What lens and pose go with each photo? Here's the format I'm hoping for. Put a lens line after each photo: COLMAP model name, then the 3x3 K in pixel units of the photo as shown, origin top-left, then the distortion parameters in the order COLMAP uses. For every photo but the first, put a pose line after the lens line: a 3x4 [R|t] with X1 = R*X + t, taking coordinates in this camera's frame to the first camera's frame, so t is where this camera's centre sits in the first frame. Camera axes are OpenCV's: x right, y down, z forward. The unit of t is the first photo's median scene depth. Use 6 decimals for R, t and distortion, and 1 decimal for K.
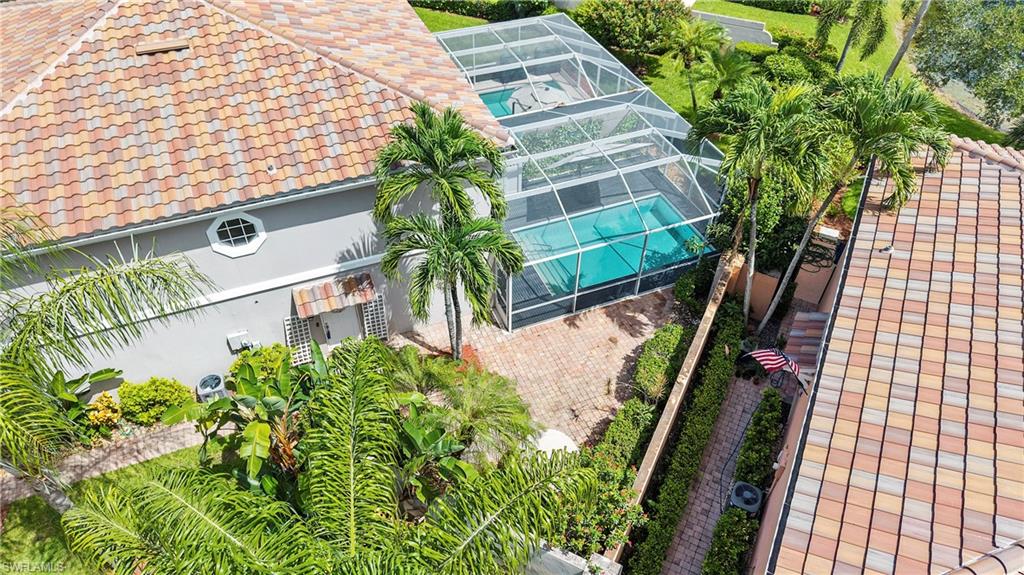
lens RADIAL K [[673.1, 0, 512.0], [0, 673.1, 287.5], [0, 0, 1]] dist [0.025648, -0.000423]
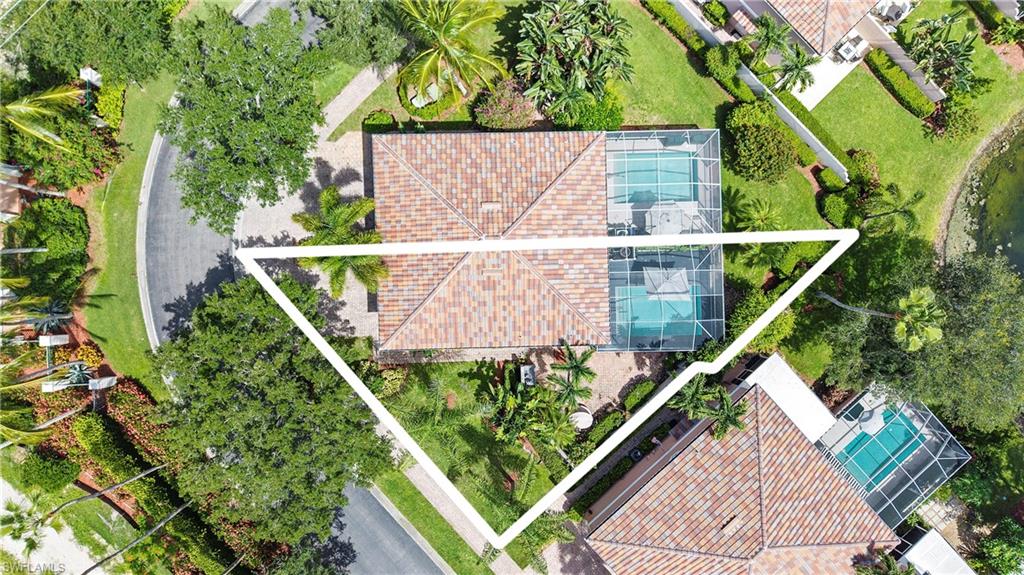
lens RADIAL K [[673.1, 0, 512.0], [0, 673.1, 287.5], [0, 0, 1]] dist [0.025648, -0.000423]
pose [[0.934336, 0.356338, 0.006235, -0.460401], [-0.260855, 0.671845, 0.693238, -2.126327], [0.242838, -0.649344, 0.720682, -0.825538]]
